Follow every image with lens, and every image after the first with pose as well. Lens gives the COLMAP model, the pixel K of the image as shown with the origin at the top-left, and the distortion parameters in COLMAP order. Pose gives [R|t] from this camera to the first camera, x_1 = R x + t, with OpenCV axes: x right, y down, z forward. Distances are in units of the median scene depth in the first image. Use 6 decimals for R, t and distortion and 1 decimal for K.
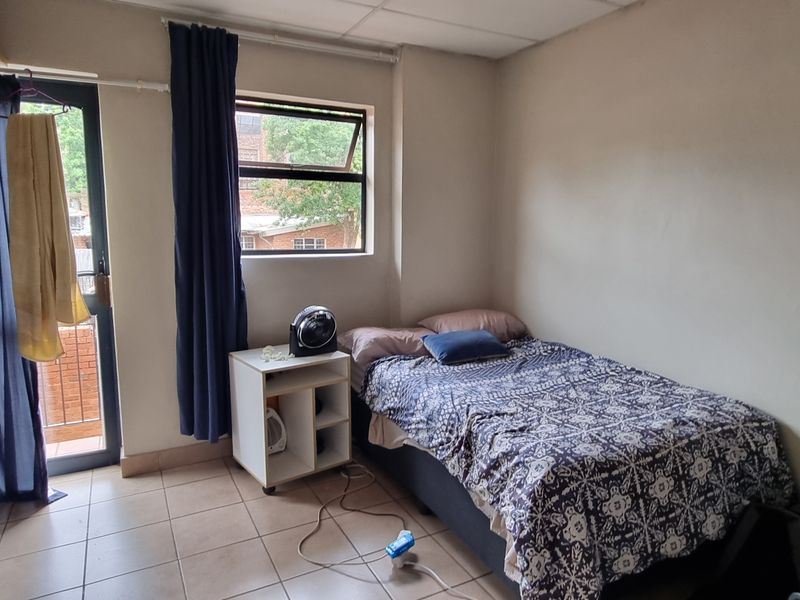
lens RADIAL K [[532.9, 0, 400.0], [0, 532.9, 300.0], [0, 0, 1]] dist [0.002186, 0.001253]
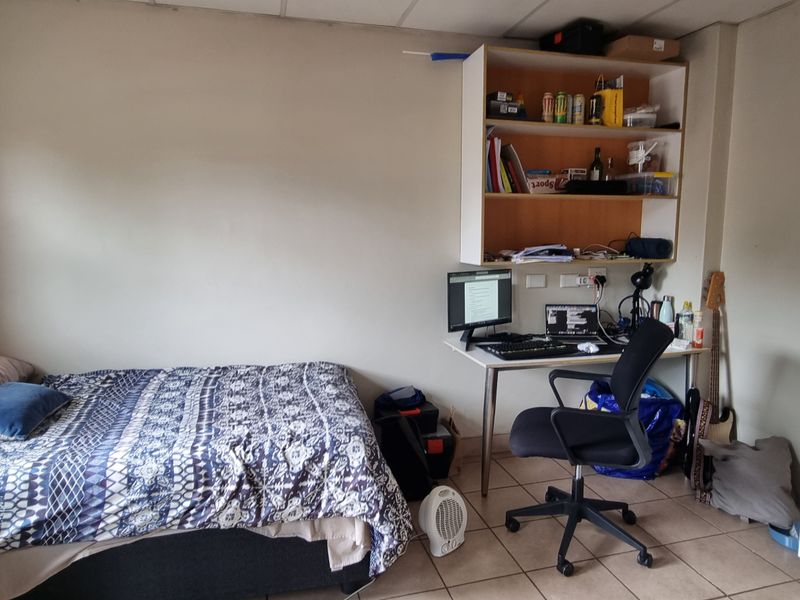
lens RADIAL K [[532.9, 0, 400.0], [0, 532.9, 300.0], [0, 0, 1]] dist [0.002186, 0.001253]
pose [[0.220184, -0.133267, 0.966312, -0.576476], [0.144897, 0.984102, 0.102704, -0.068489], [-0.964637, 0.117402, 0.235994, 0.477027]]
